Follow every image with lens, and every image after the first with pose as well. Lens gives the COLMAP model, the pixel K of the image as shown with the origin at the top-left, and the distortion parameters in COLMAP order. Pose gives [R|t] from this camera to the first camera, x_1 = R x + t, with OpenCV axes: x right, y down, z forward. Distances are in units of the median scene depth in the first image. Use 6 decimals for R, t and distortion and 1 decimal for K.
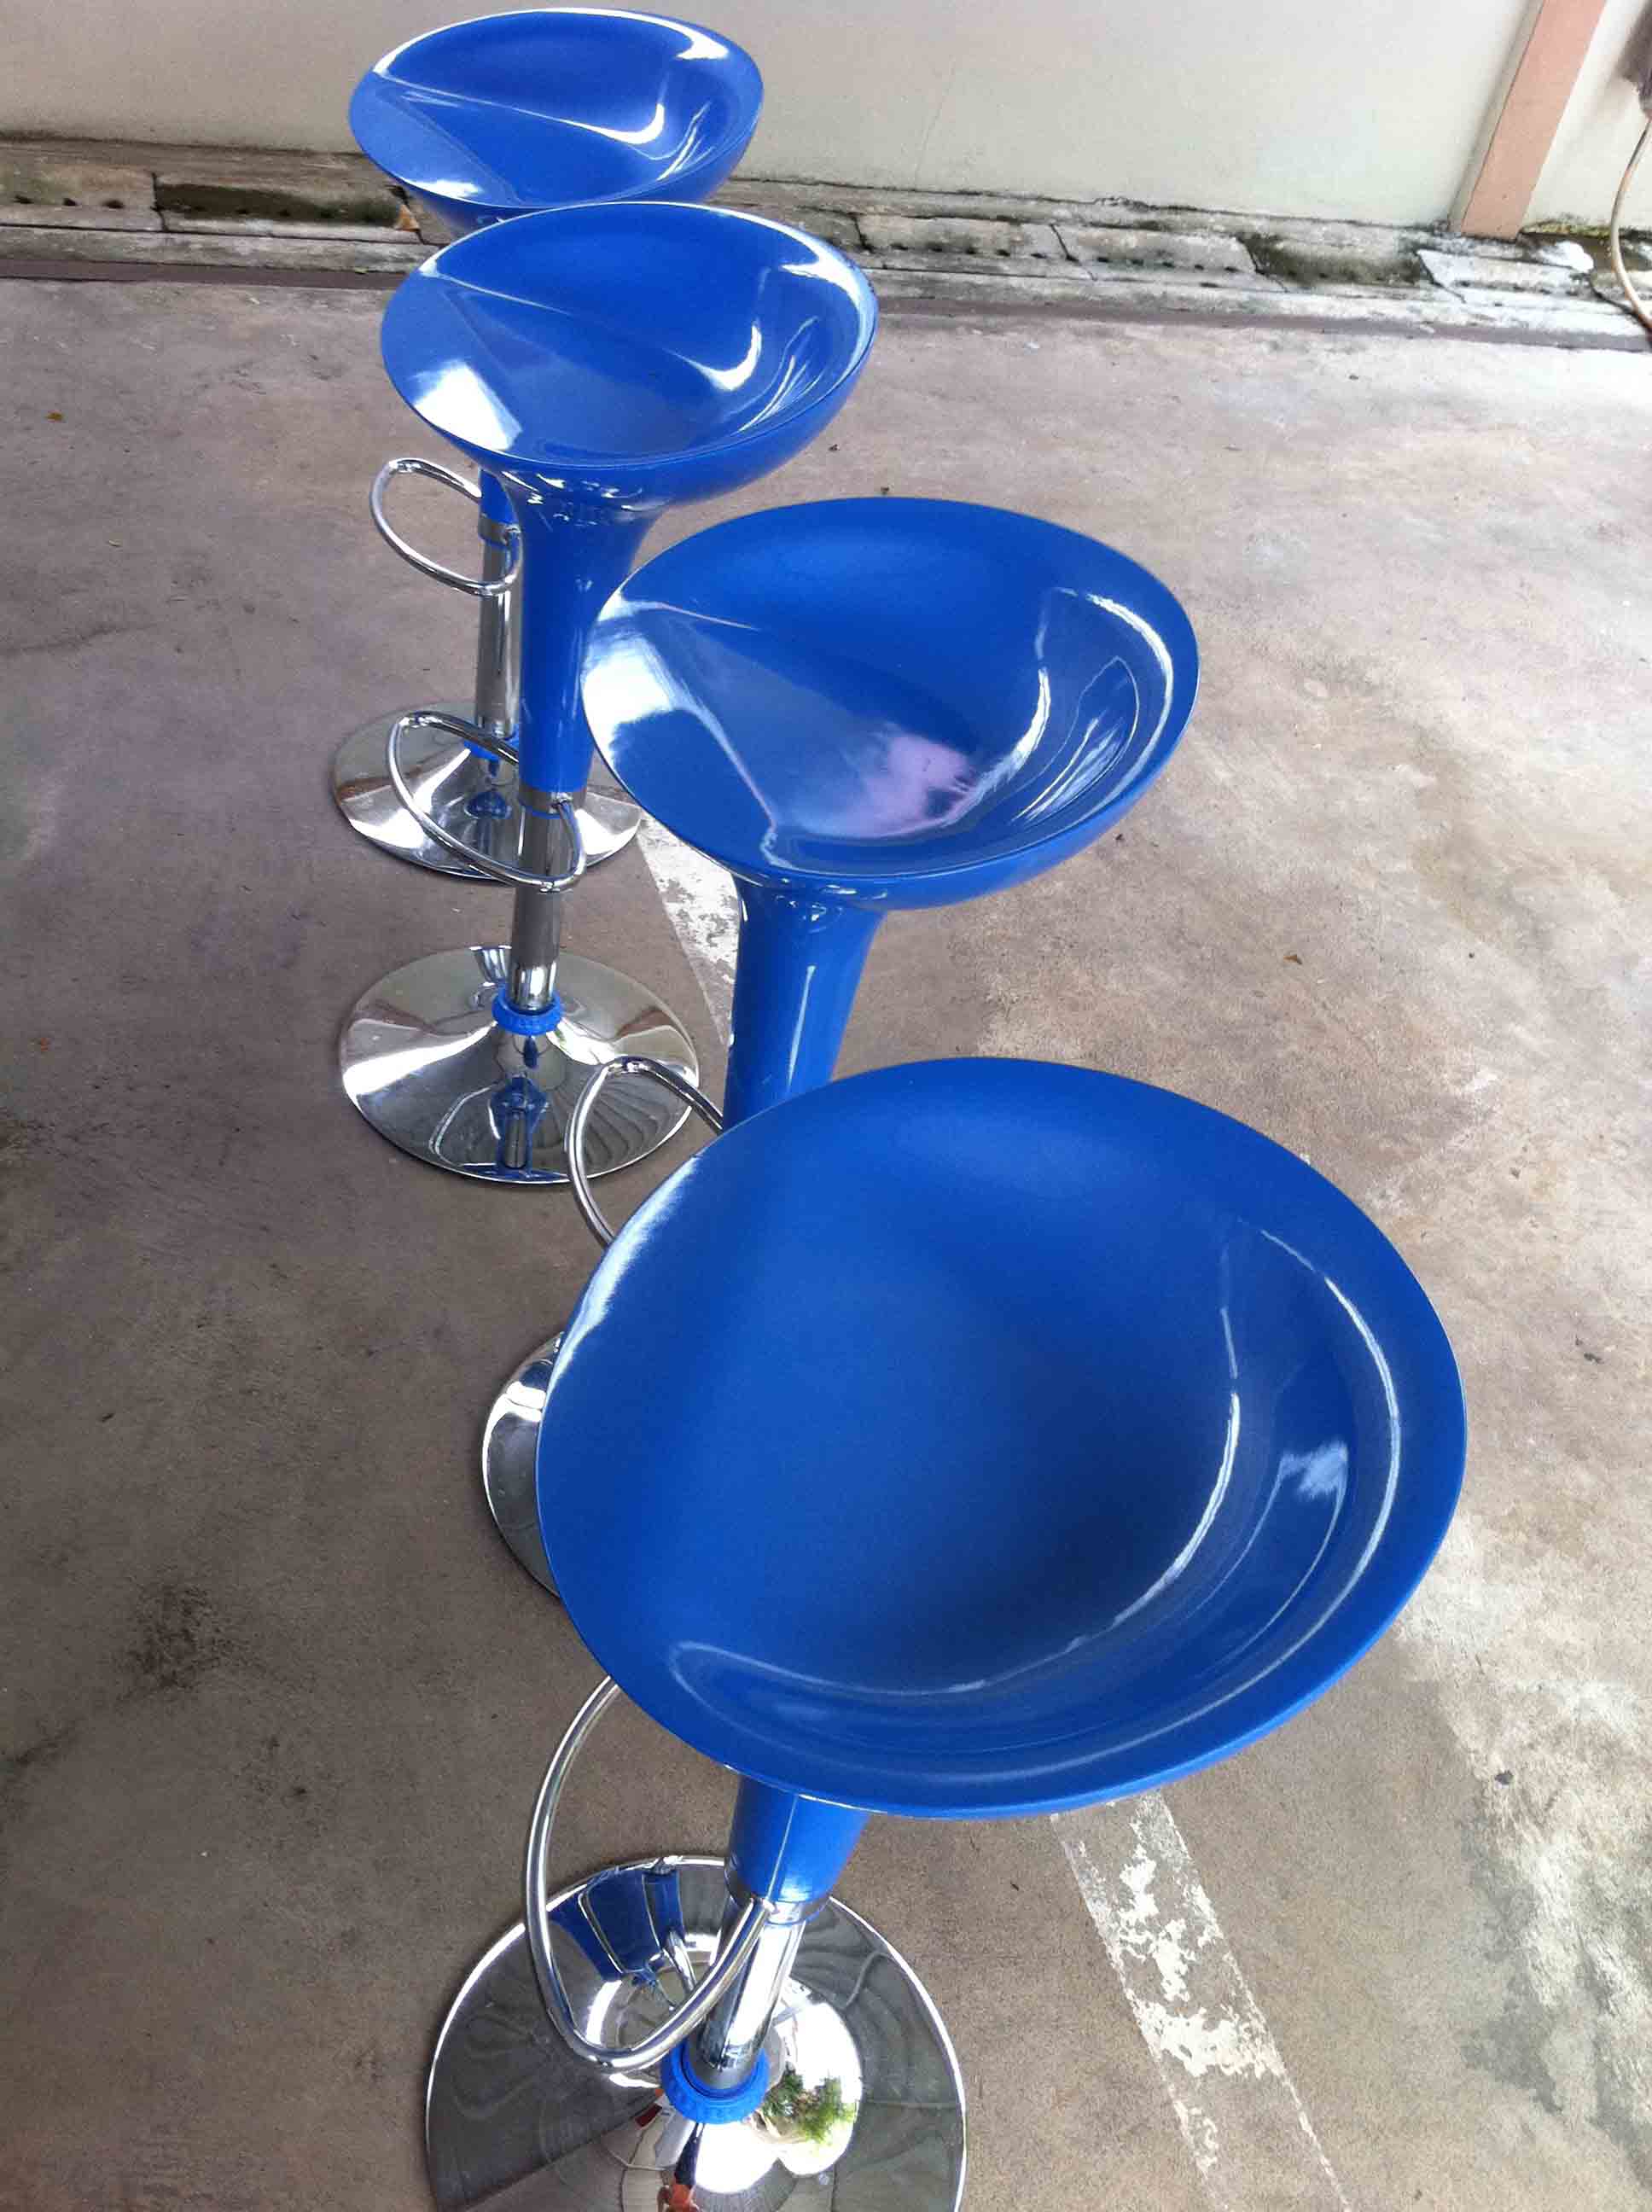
lens RADIAL K [[2163.8, 0, 826.0], [0, 2163.8, 1106.0], [0, 0, 1]] dist [0.039142, -0.164985]
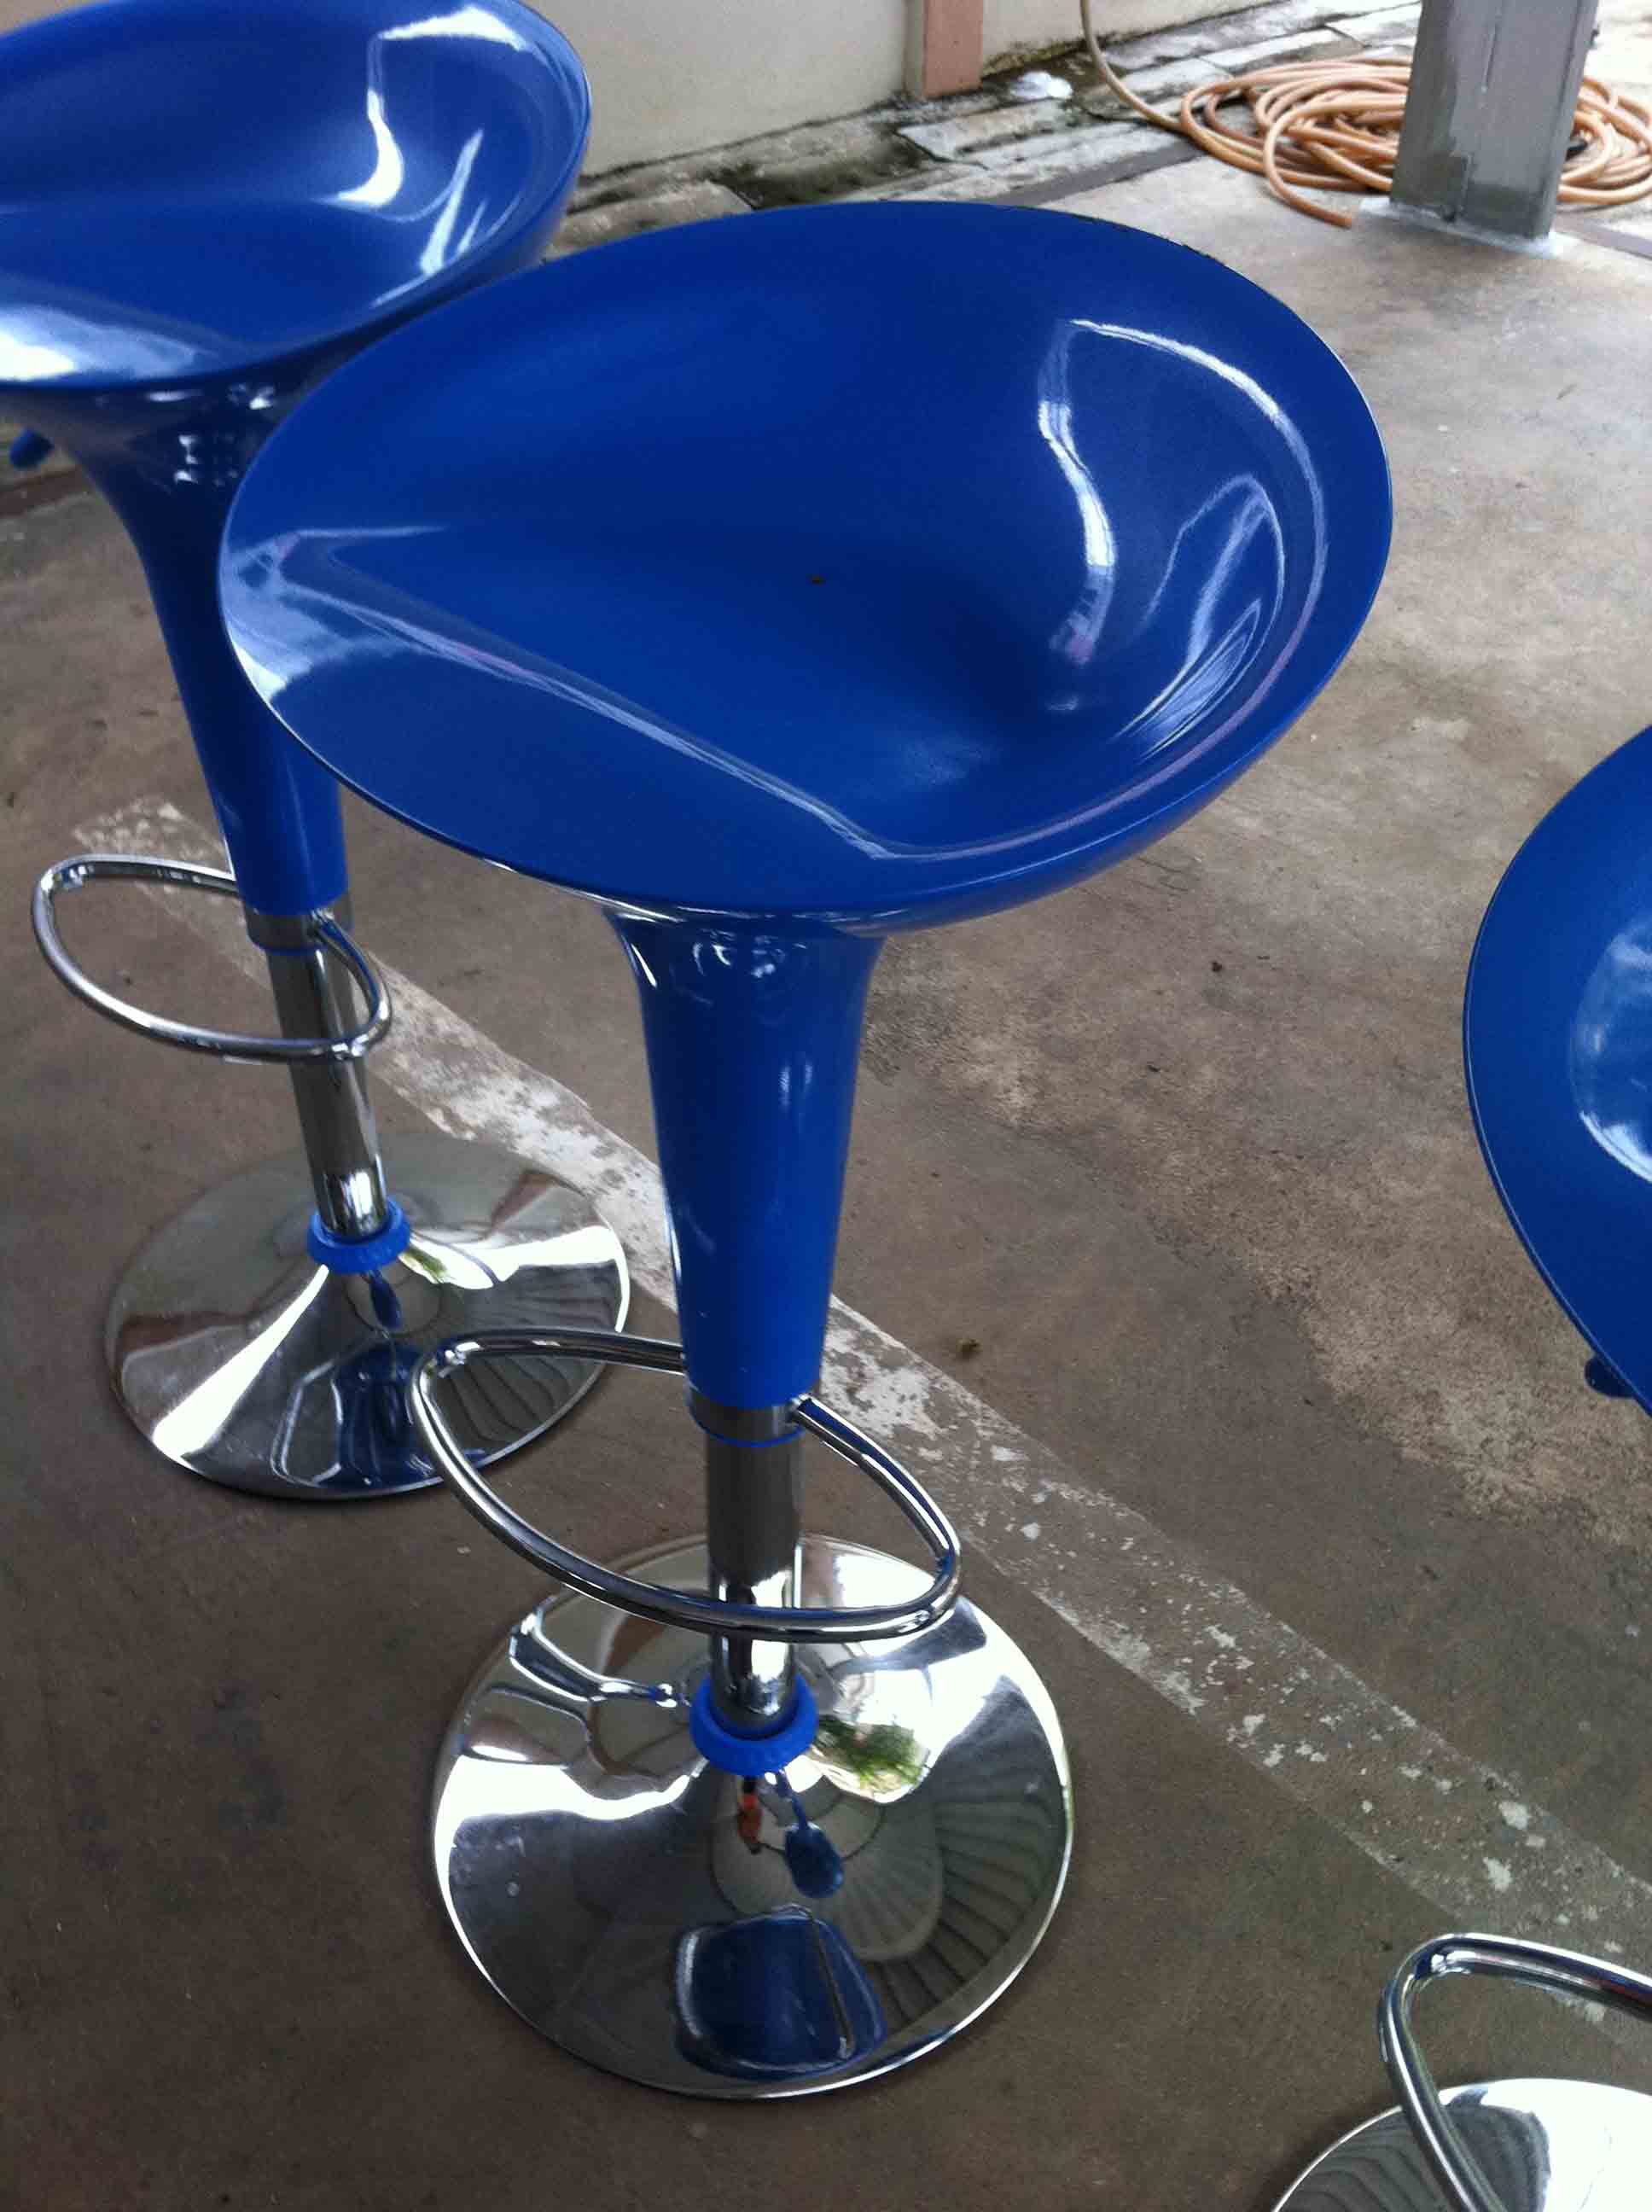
lens RADIAL K [[2163.8, 0, 826.0], [0, 2163.8, 1106.0], [0, 0, 1]] dist [0.039142, -0.164985]
pose [[0.888681, -0.399040, 0.225859, -0.091697], [0.400726, 0.915307, 0.040406, -0.099701], [-0.222854, 0.054600, 0.973322, 0.222508]]
